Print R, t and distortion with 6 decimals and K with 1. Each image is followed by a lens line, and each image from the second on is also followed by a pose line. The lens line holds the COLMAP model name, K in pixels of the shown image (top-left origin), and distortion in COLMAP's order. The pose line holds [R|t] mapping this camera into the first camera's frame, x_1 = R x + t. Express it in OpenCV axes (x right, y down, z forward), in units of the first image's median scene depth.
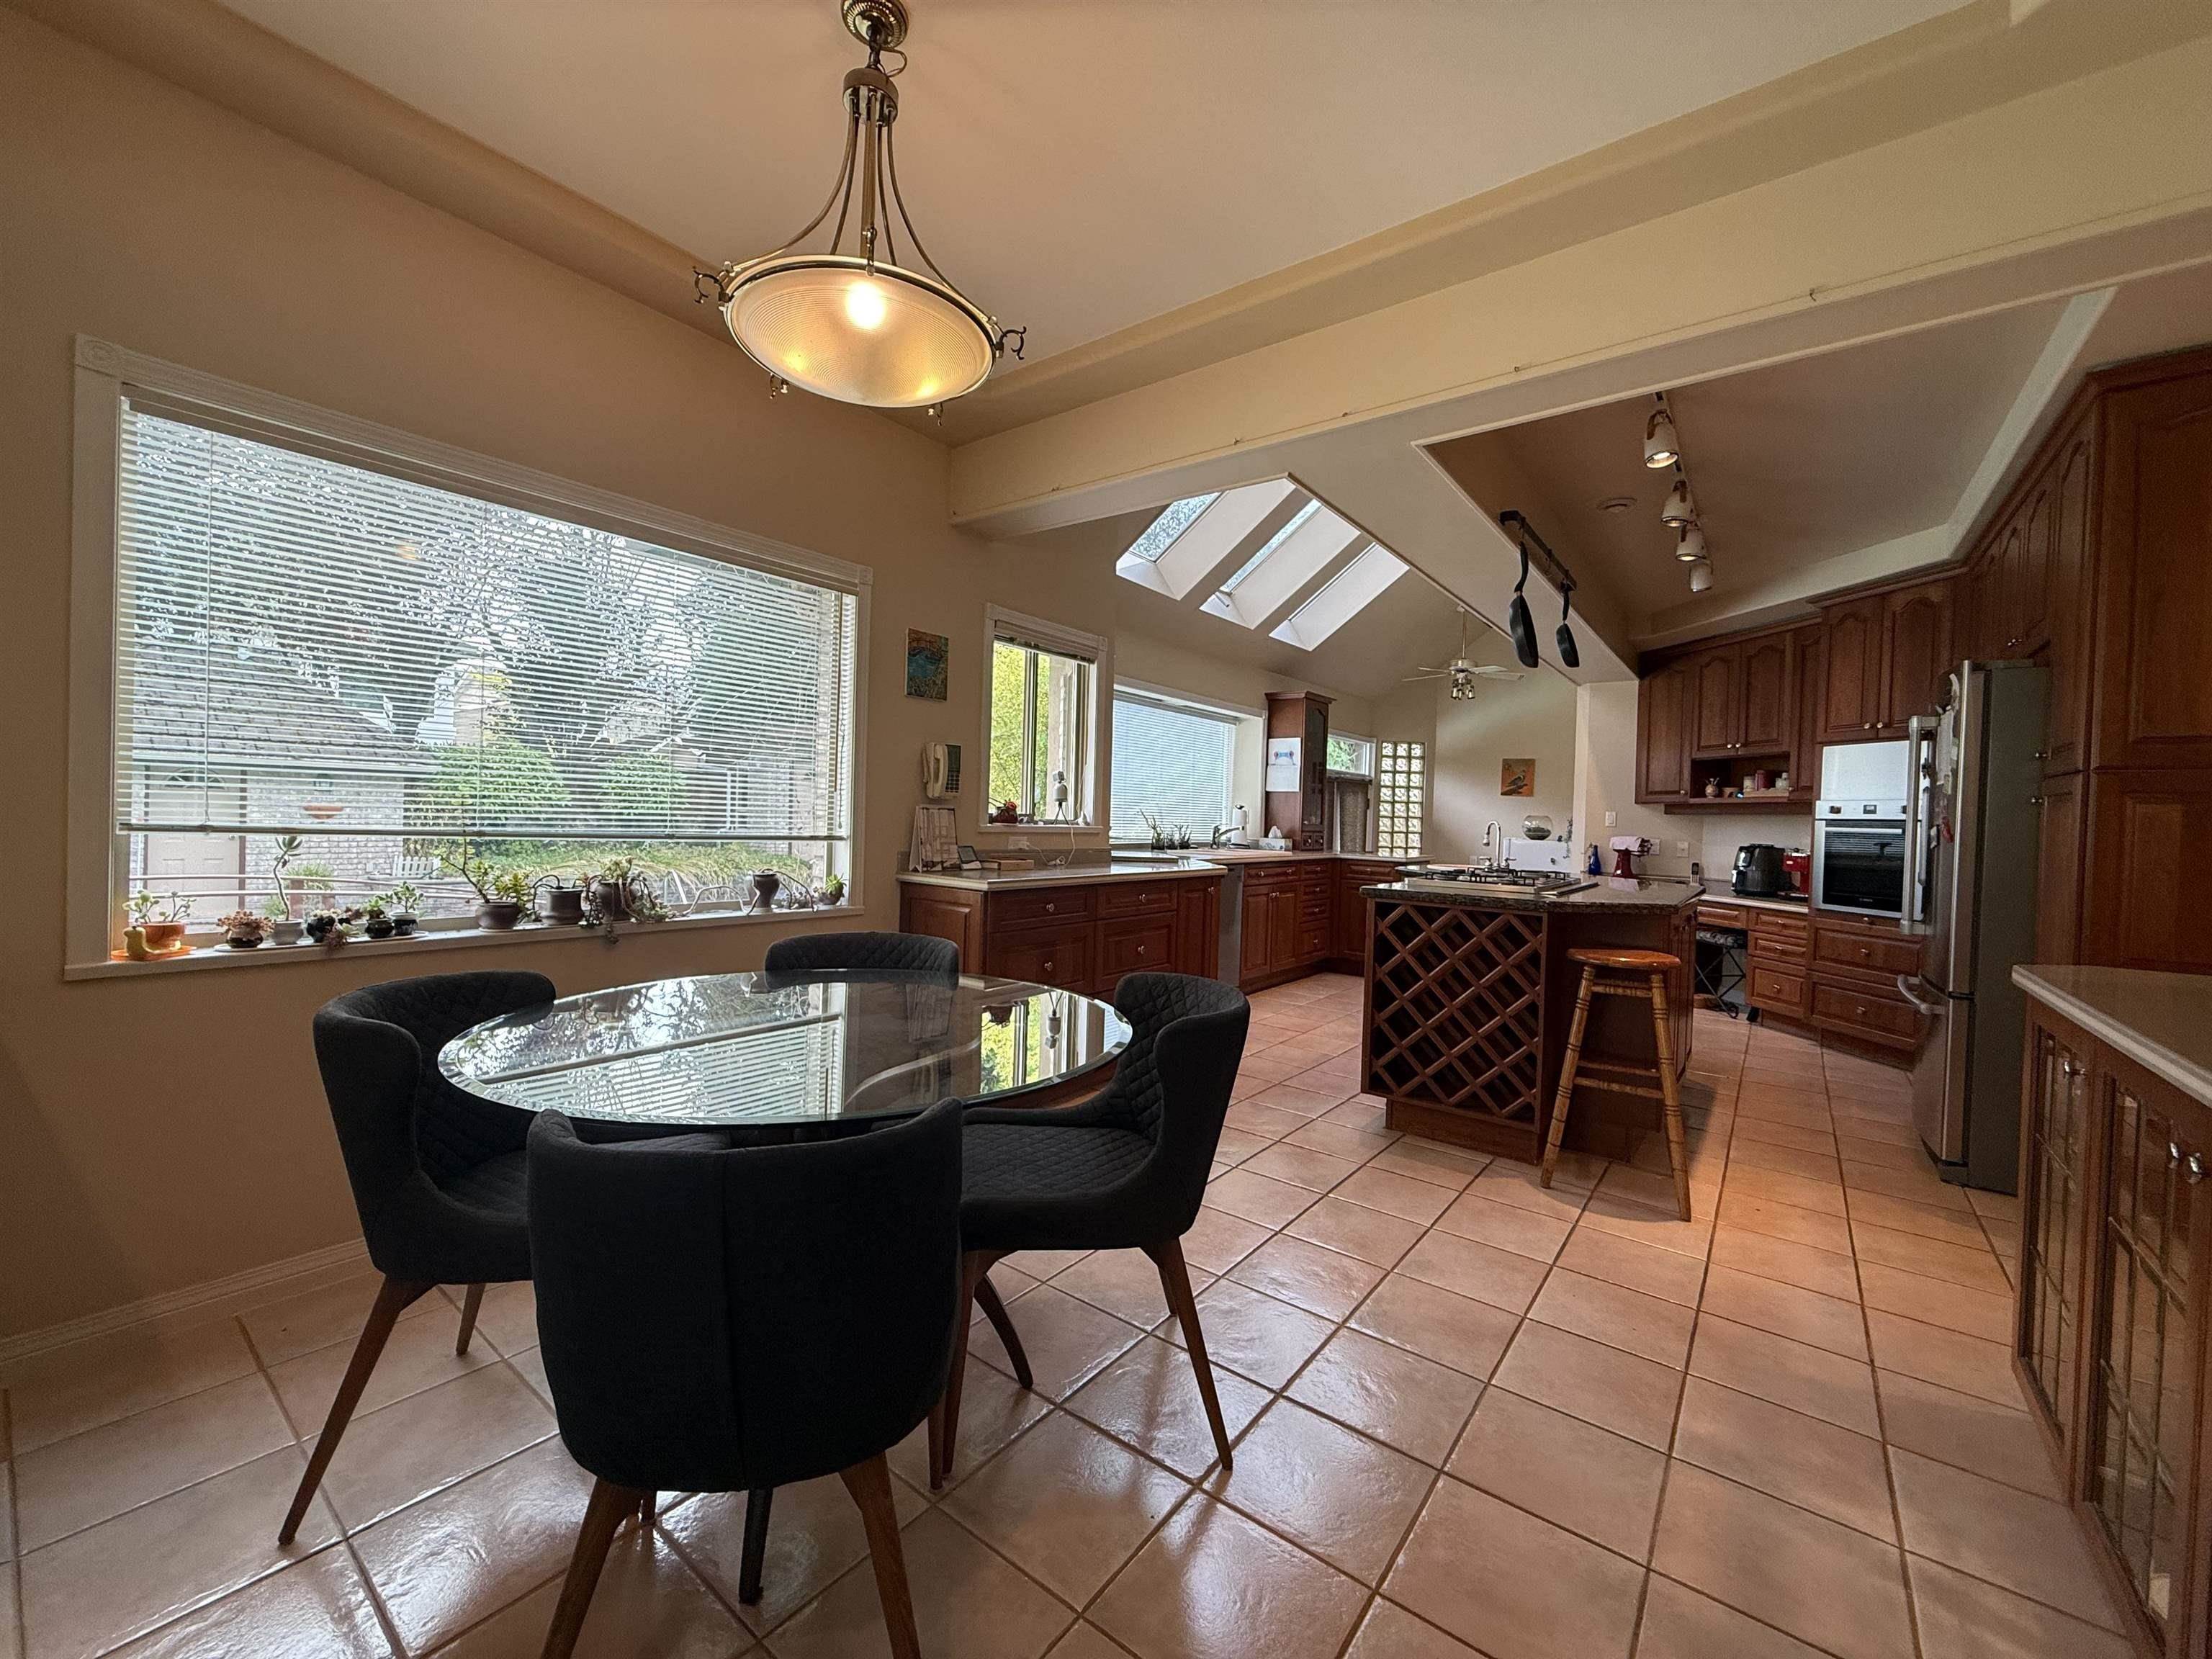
lens RADIAL K [[885.5, 0, 1100.9], [0, 885.5, 829.5], [0, 0, 1]] dist [0.003363, 0.000771]
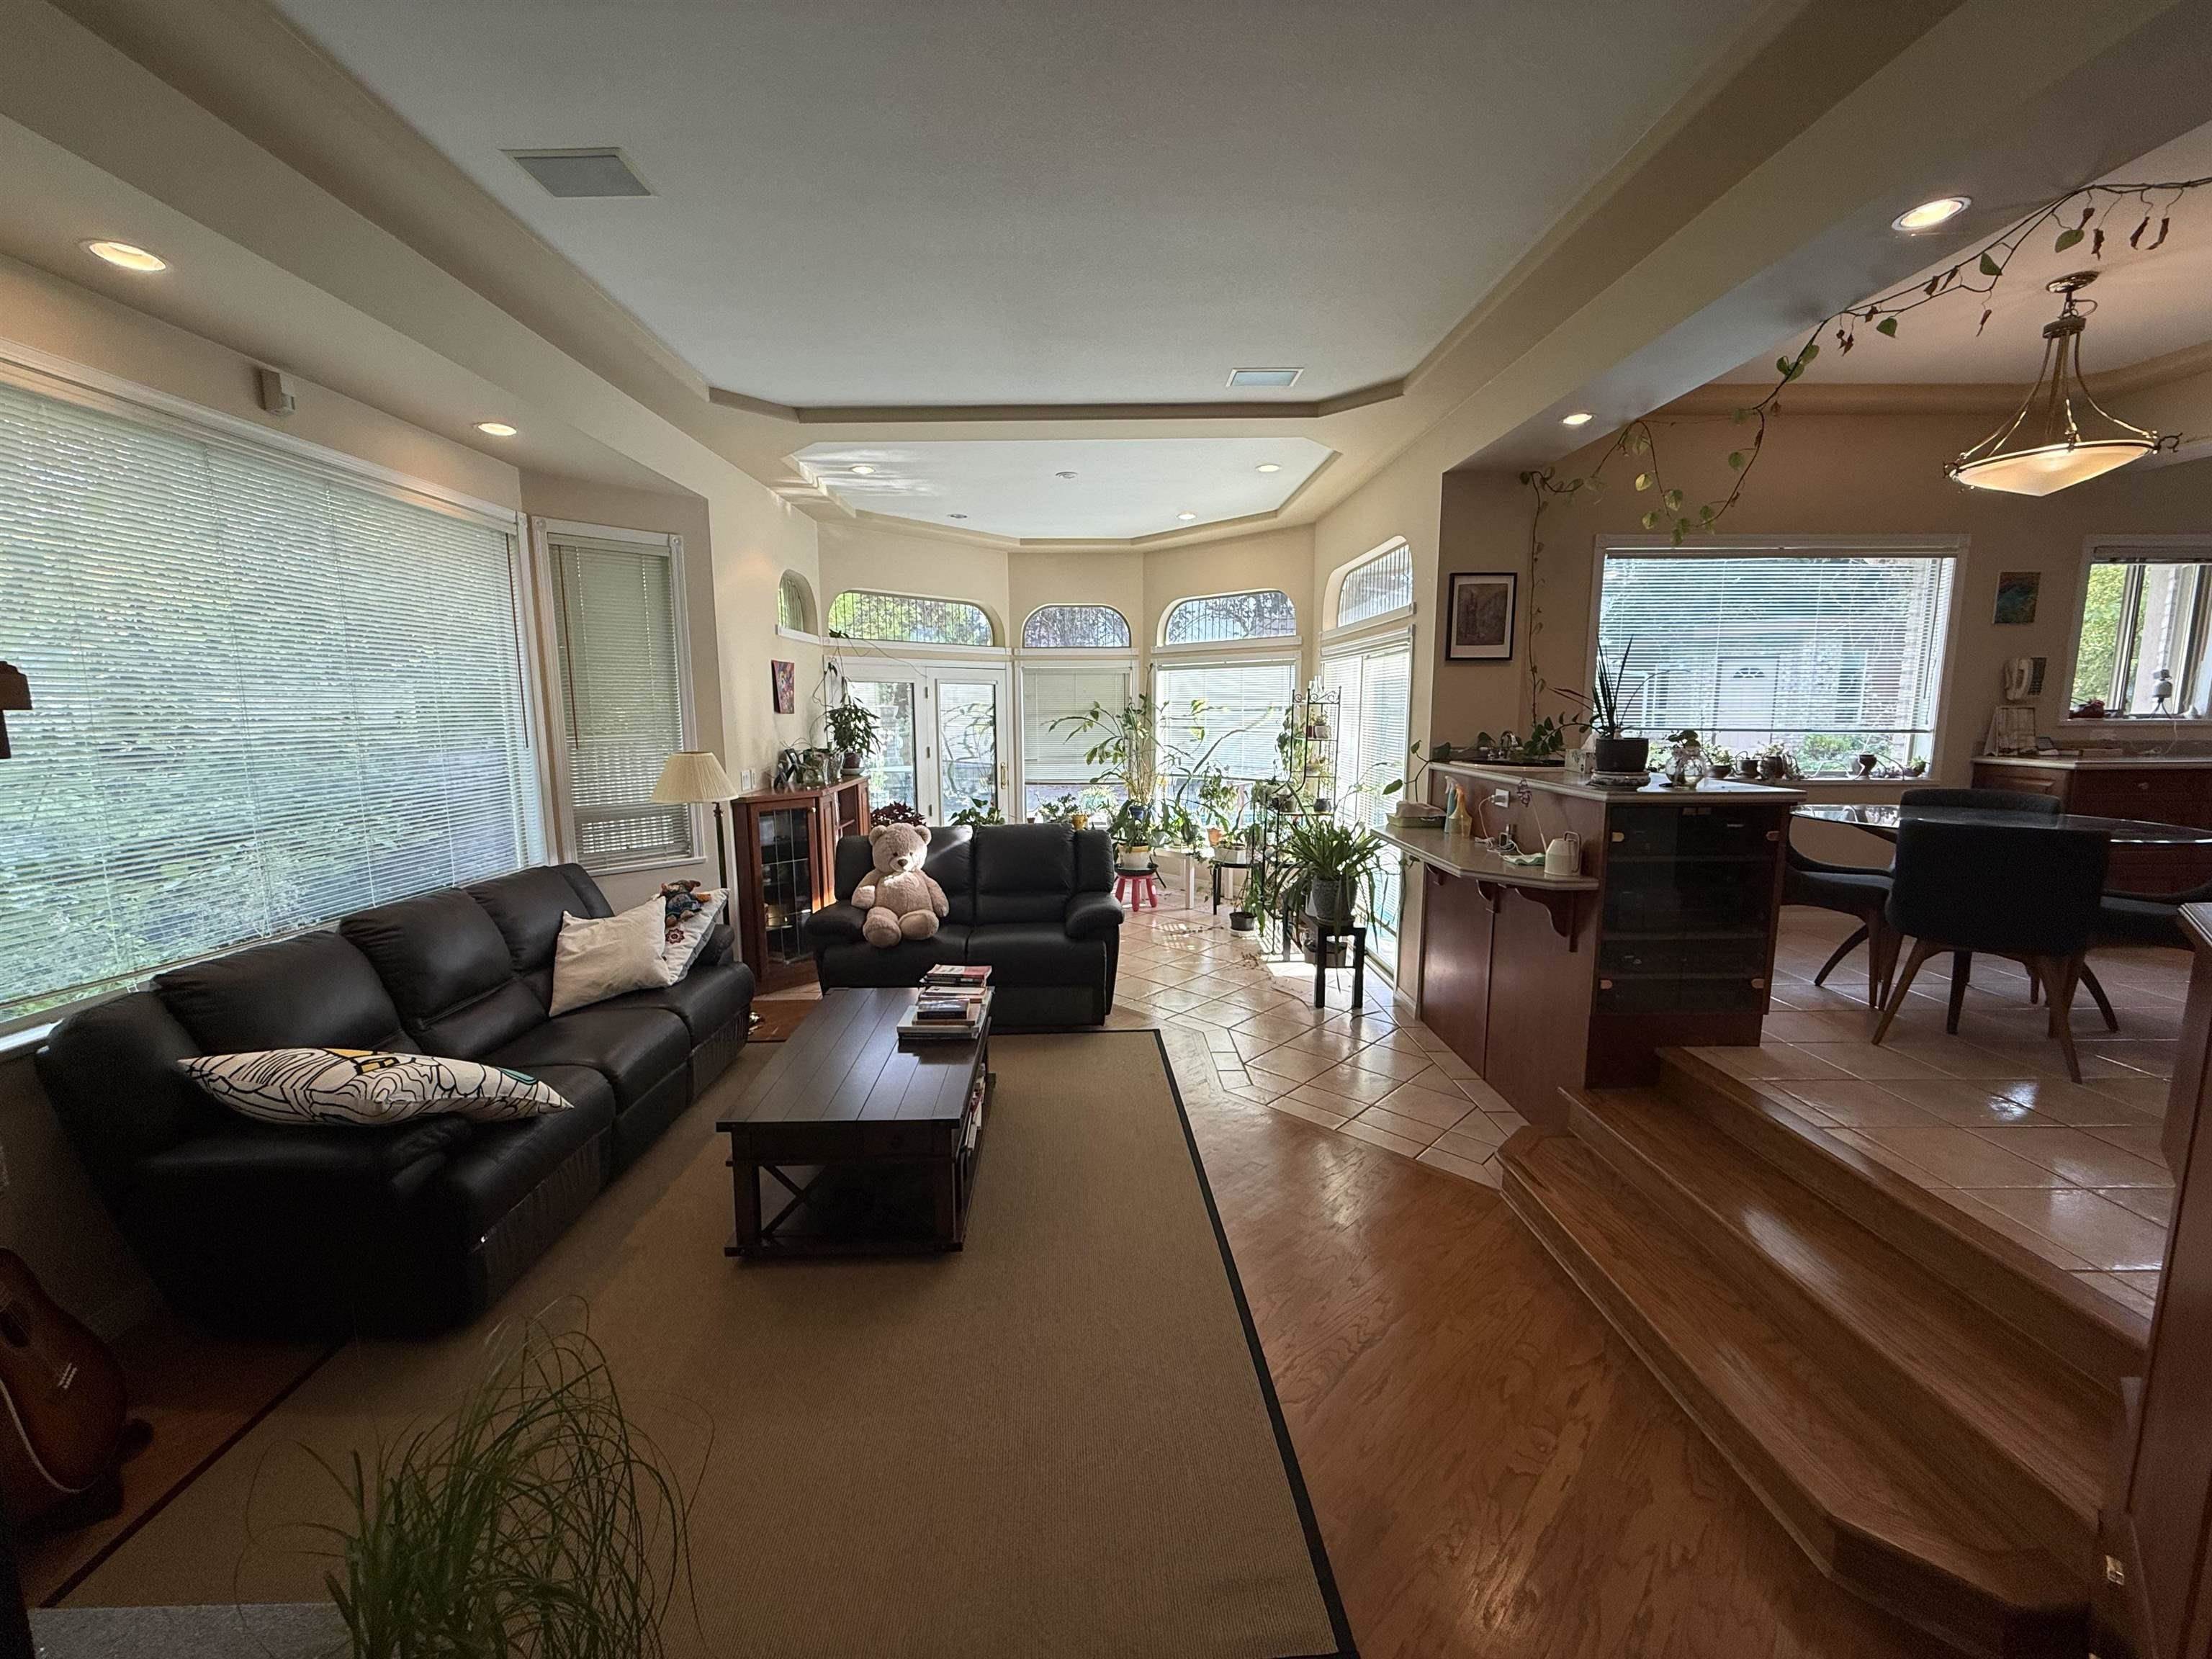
lens RADIAL K [[885.5, 0, 1100.3], [0, 885.5, 824.5], [0, 0, 1]] dist [0.003363, 0.000771]
pose [[0.626486, 0.071857, -0.776114, -0.000354], [0.010336, 0.994888, 0.100456, 0.001193], [0.779364, -0.070956, 0.622540, -0.715332]]
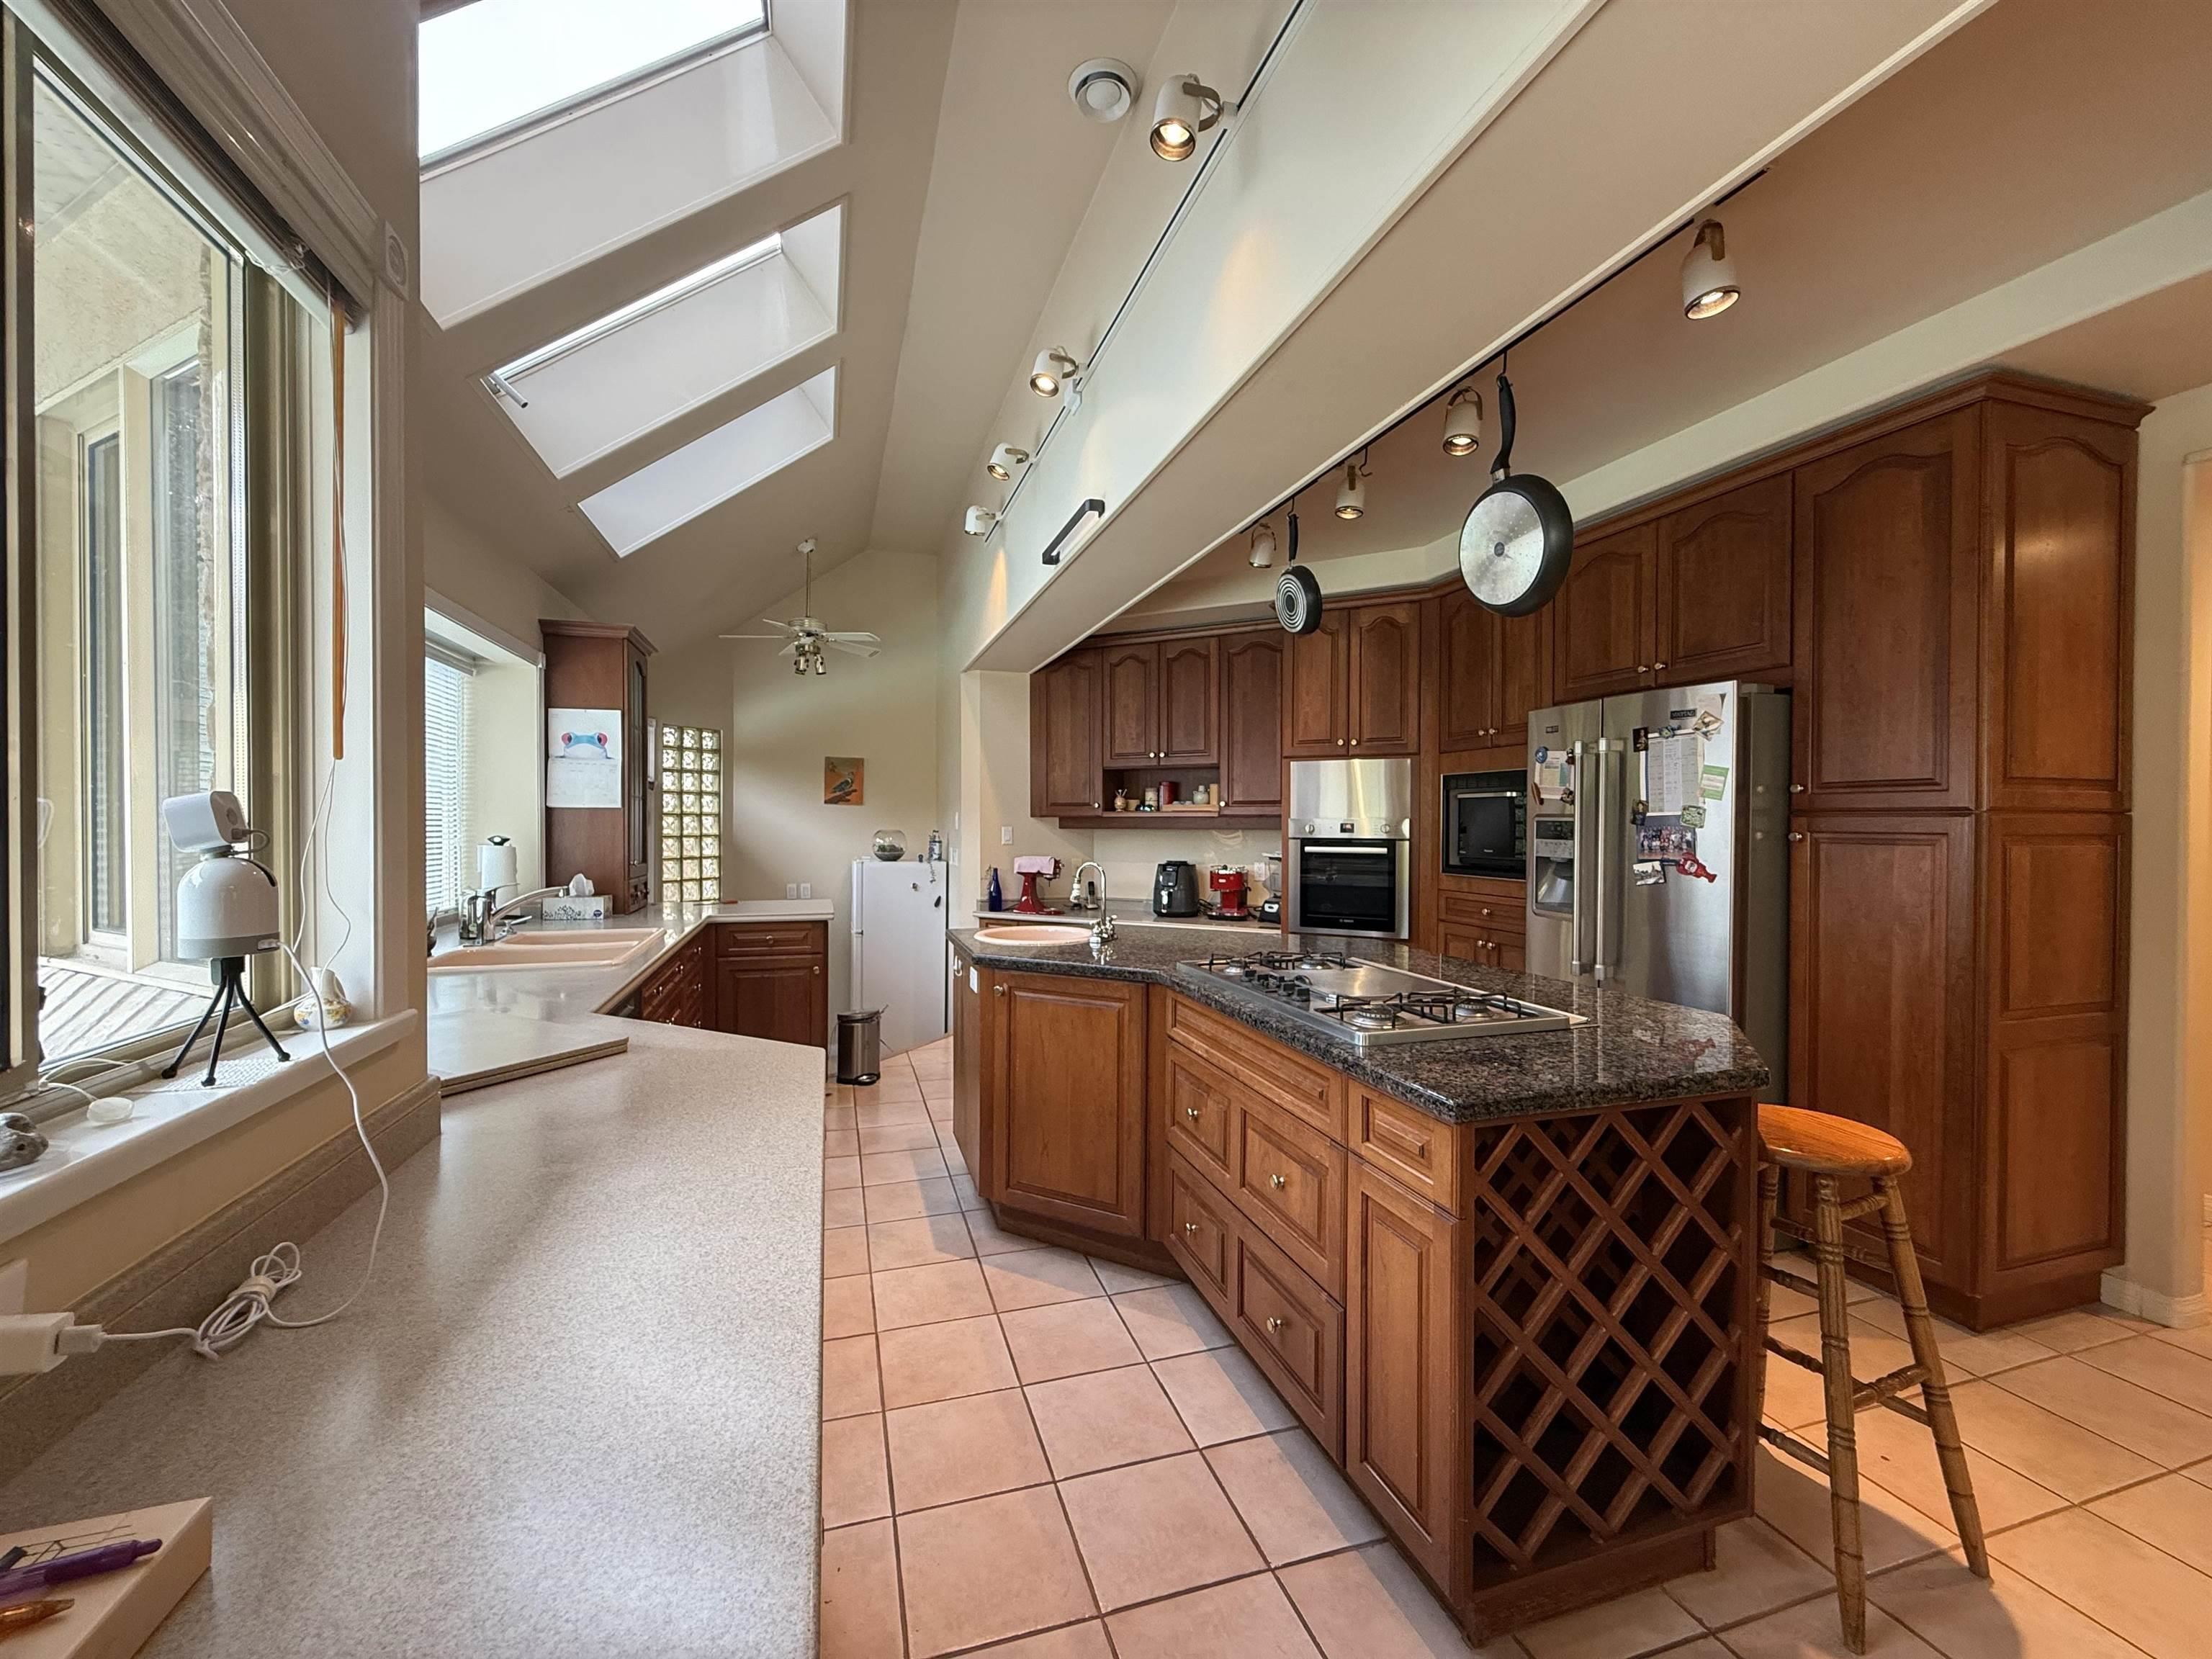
lens RADIAL K [[885.5, 0, 1105.3], [0, 885.5, 822.0], [0, 0, 1]] dist [0.003363, 0.000771]
pose [[0.572698, -0.028652, 0.819266, -0.090060], [0.028456, 0.999482, 0.015062, -0.054612], [-0.819272, 0.014687, 0.573216, 0.706303]]
